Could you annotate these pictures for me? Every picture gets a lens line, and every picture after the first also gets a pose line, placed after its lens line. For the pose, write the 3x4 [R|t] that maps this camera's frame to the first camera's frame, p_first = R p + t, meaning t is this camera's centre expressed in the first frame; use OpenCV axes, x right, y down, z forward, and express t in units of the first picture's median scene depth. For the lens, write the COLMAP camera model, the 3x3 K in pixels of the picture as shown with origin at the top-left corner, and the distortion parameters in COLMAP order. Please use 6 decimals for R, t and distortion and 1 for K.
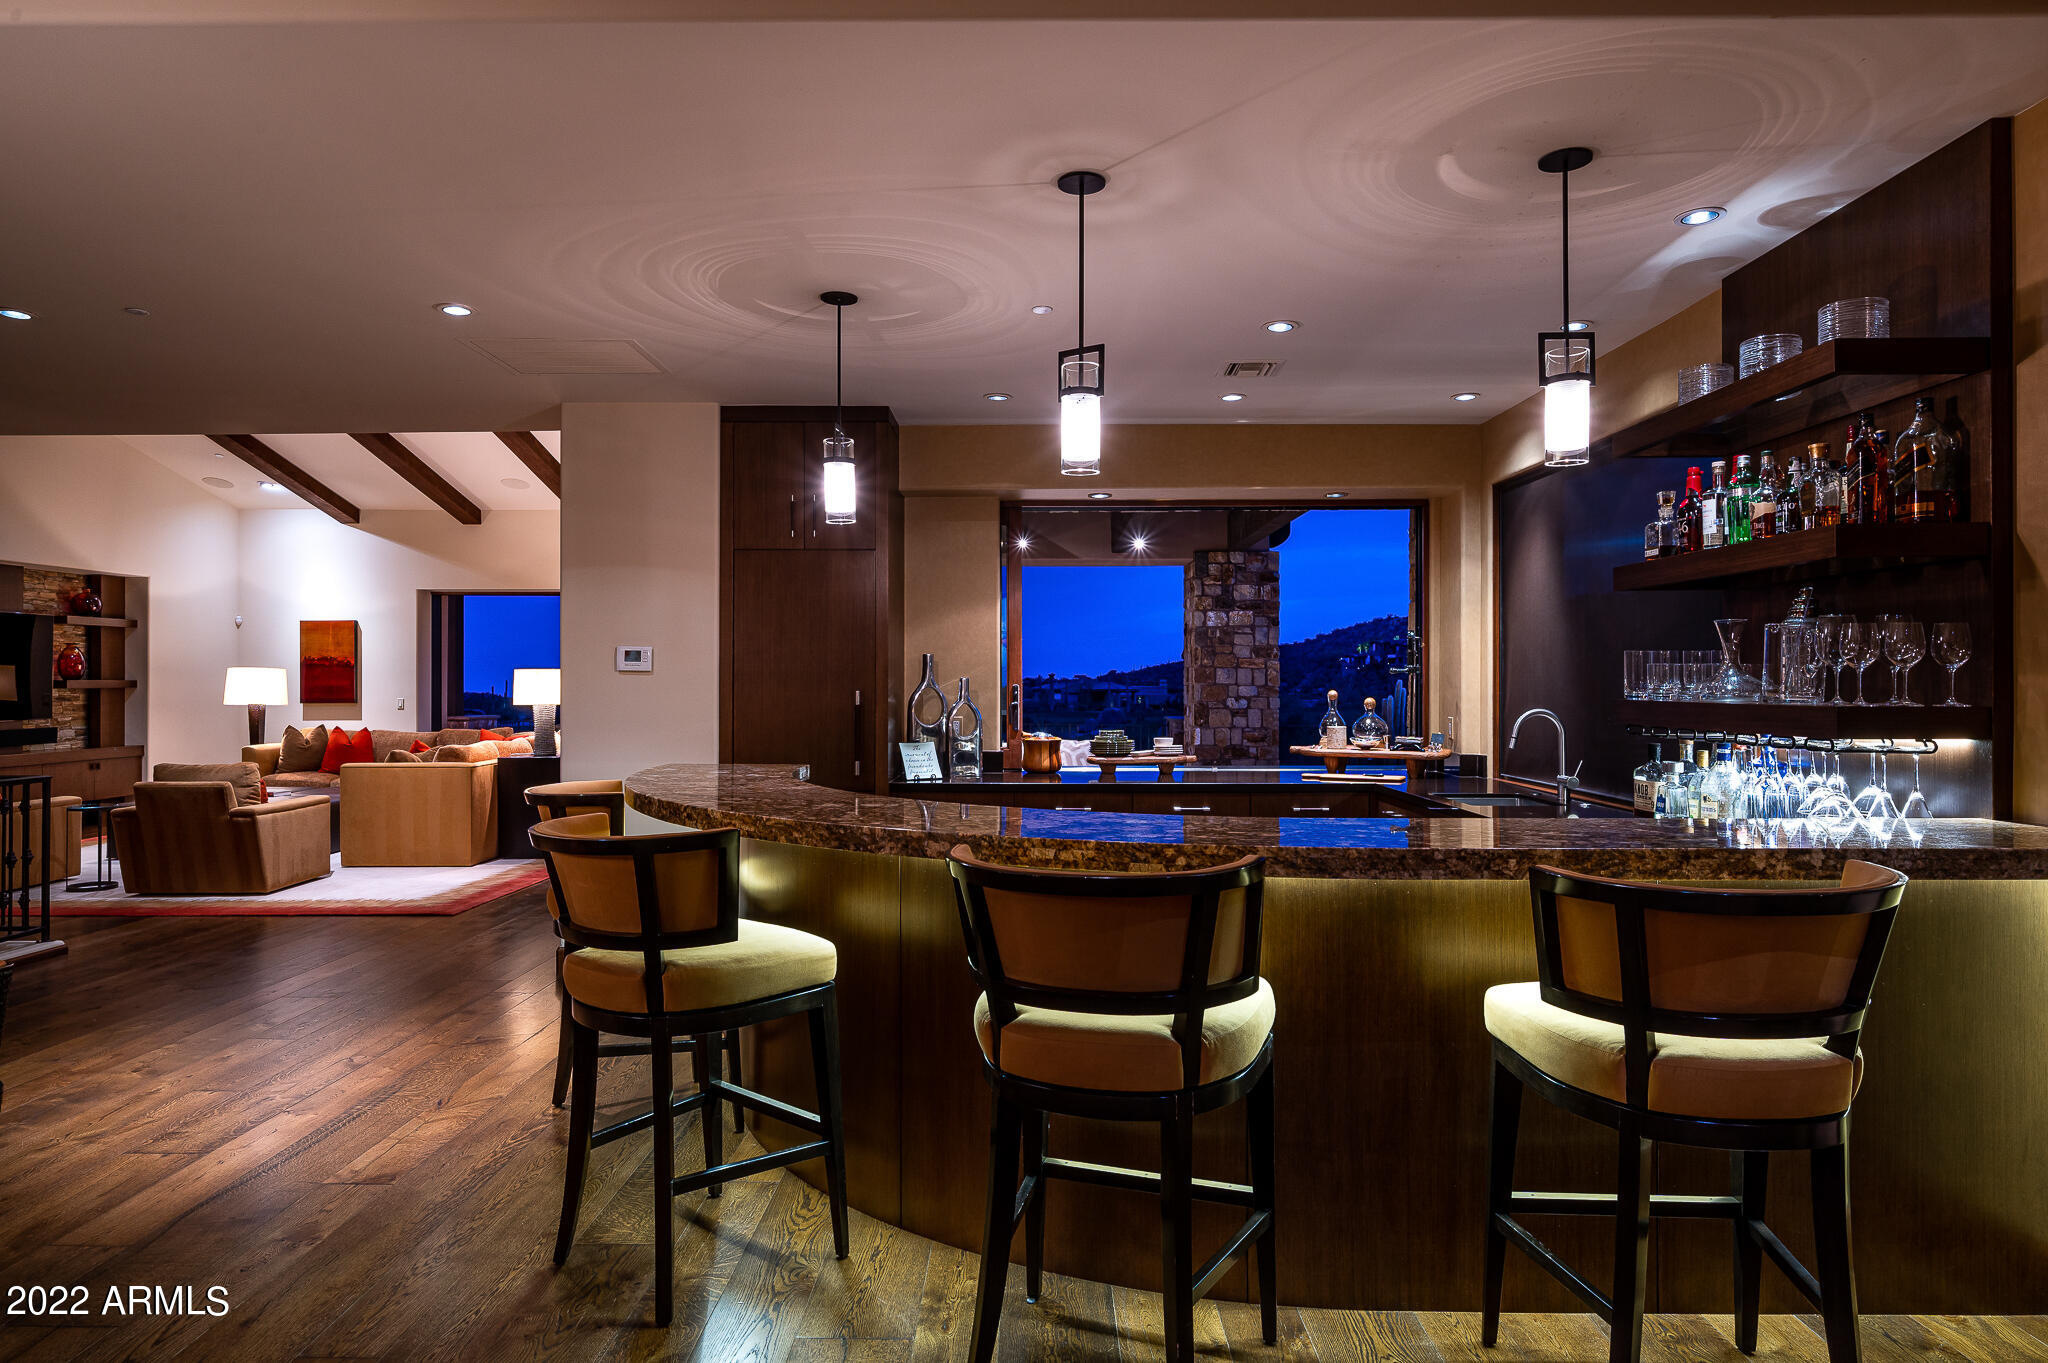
lens RADIAL K [[1195.2, 0, 1012.5], [0, 1195.2, 679.1], [0, 0, 1]] dist [0.001404, -0.000325]
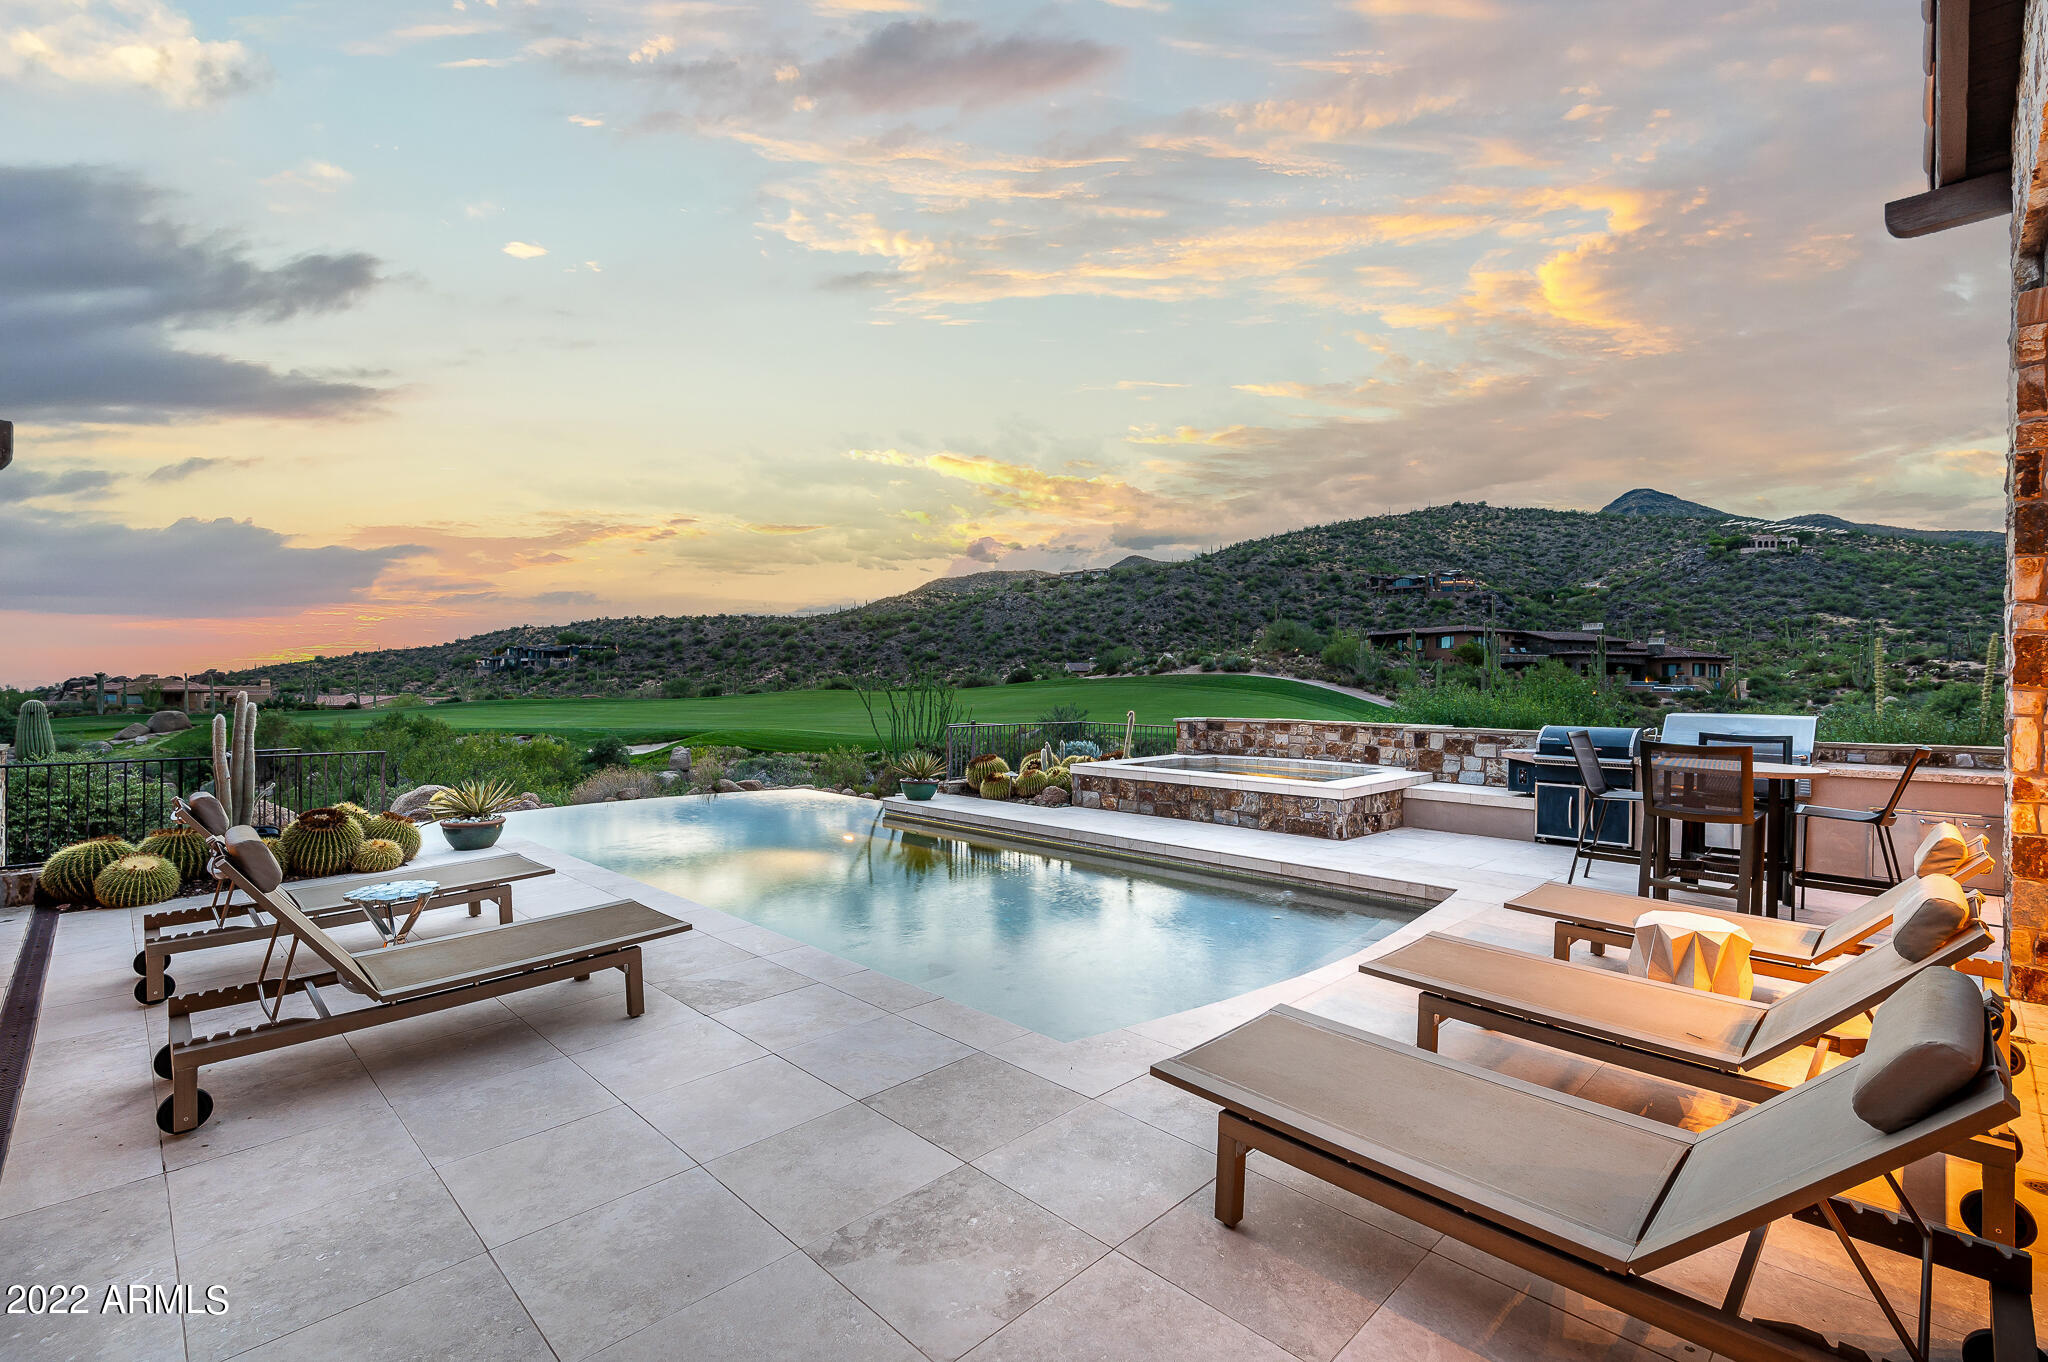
lens RADIAL K [[923.6, 0, 1024.1], [0, 923.6, 681.4], [0, 0, 1]] dist [0.002299, 0.000383]
pose [[0.698066, 0.000346, 0.716033, 0.259724], [-0.002206, 0.999996, 0.001667, -0.006785], [-0.716030, -0.002743, 0.698064, 0.298267]]
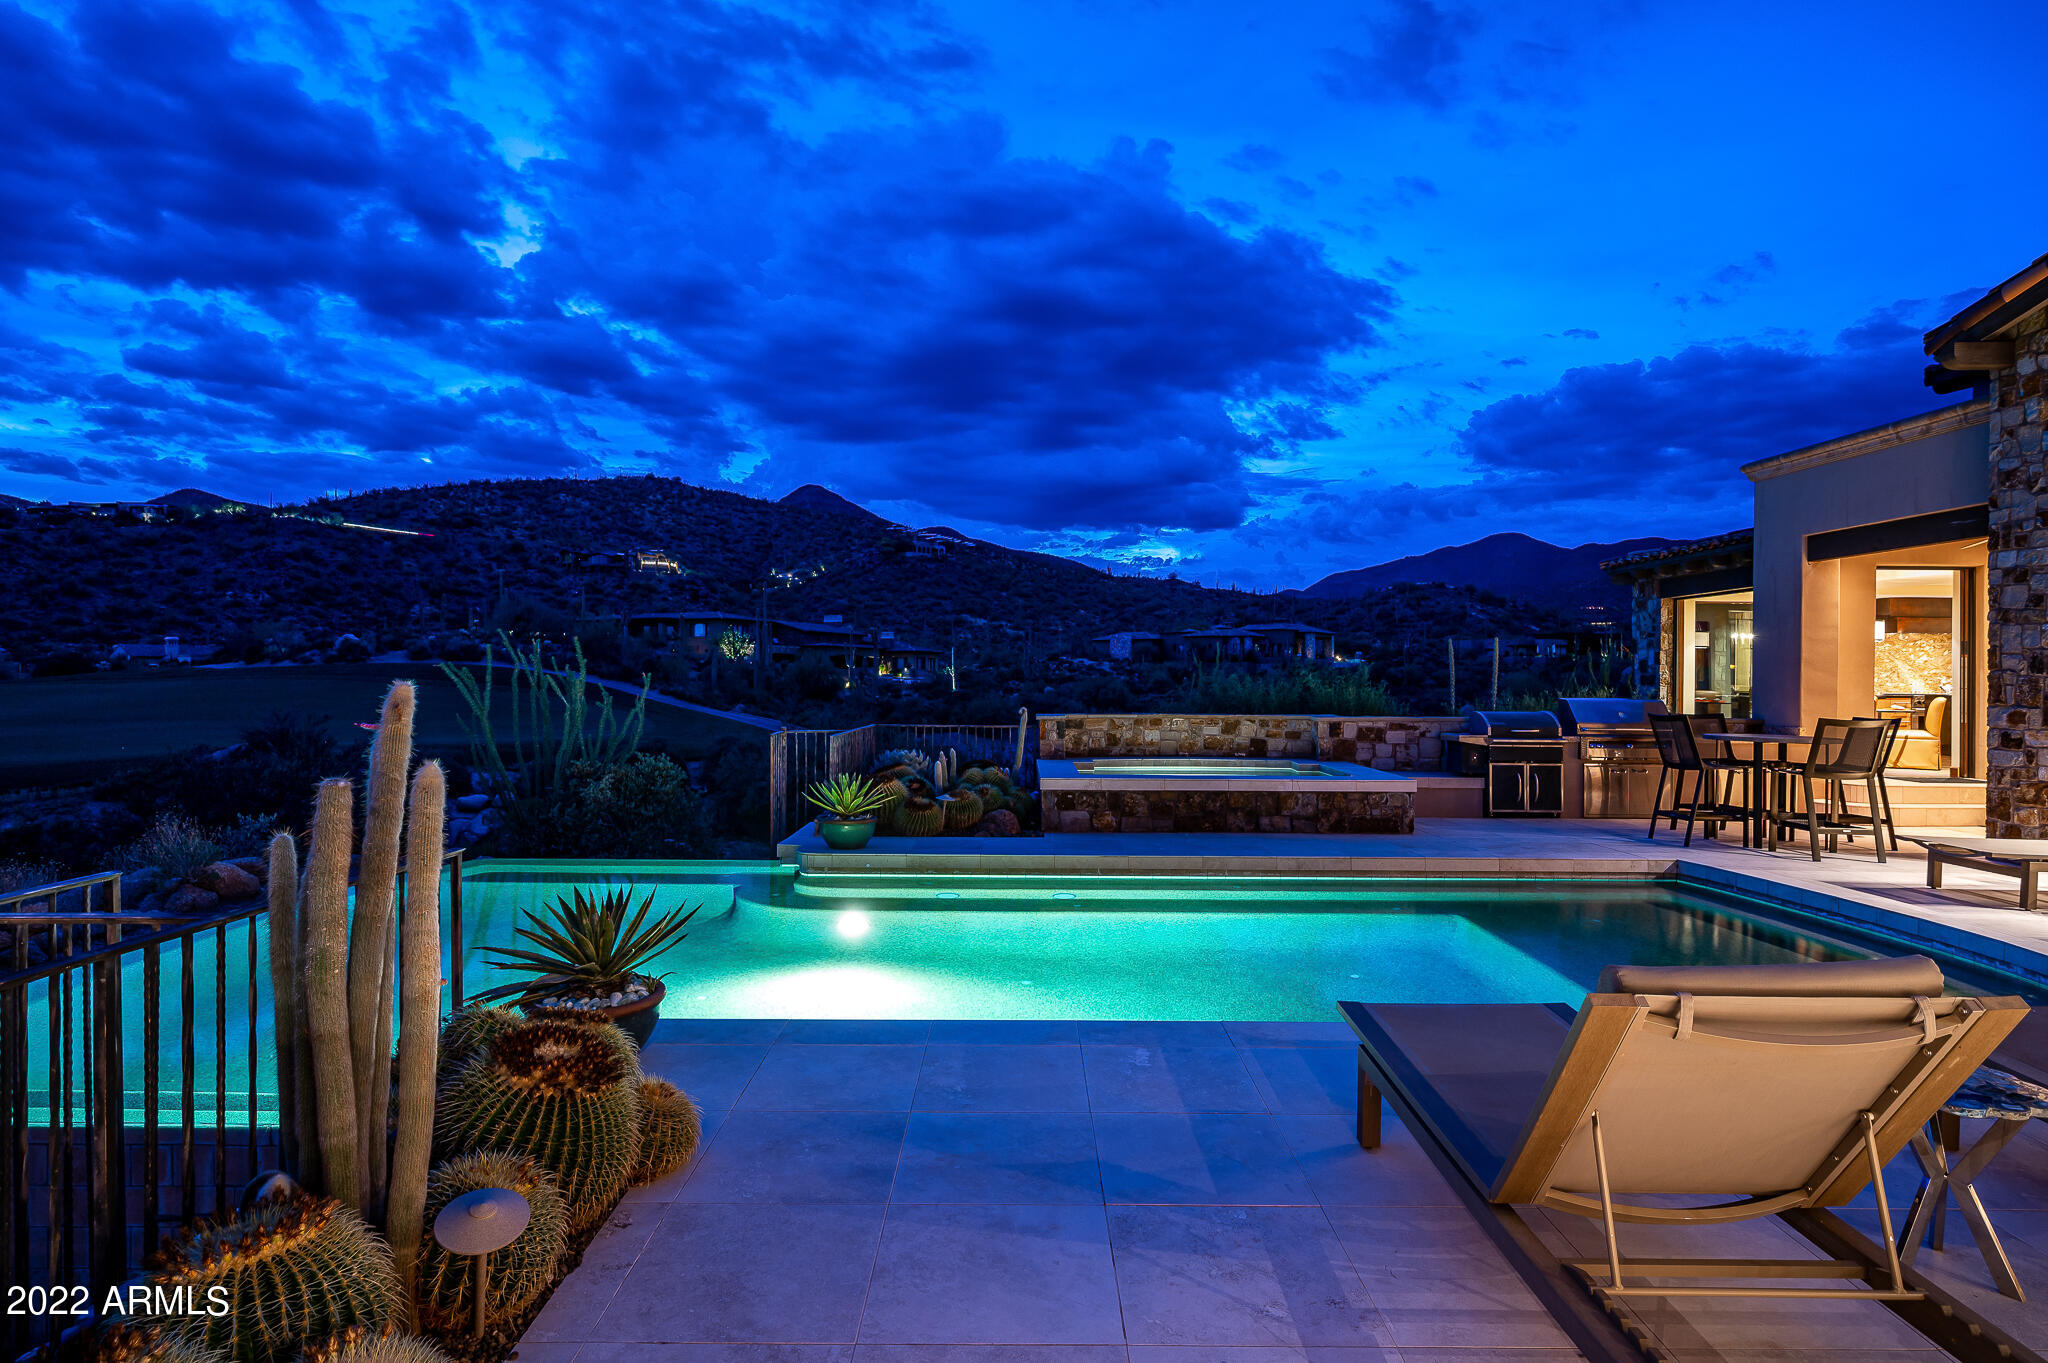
lens RADIAL K [[1072.2, 0, 1018.4], [0, 1072.2, 679.8], [0, 0, 1]] dist [-0.000716, 0.000326]
pose [[-0.005066, -0.004543, 0.999977, 0.139487], [-0.004809, 0.999978, 0.004519, -0.001359], [-0.999976, -0.004786, -0.005087, 0.913704]]
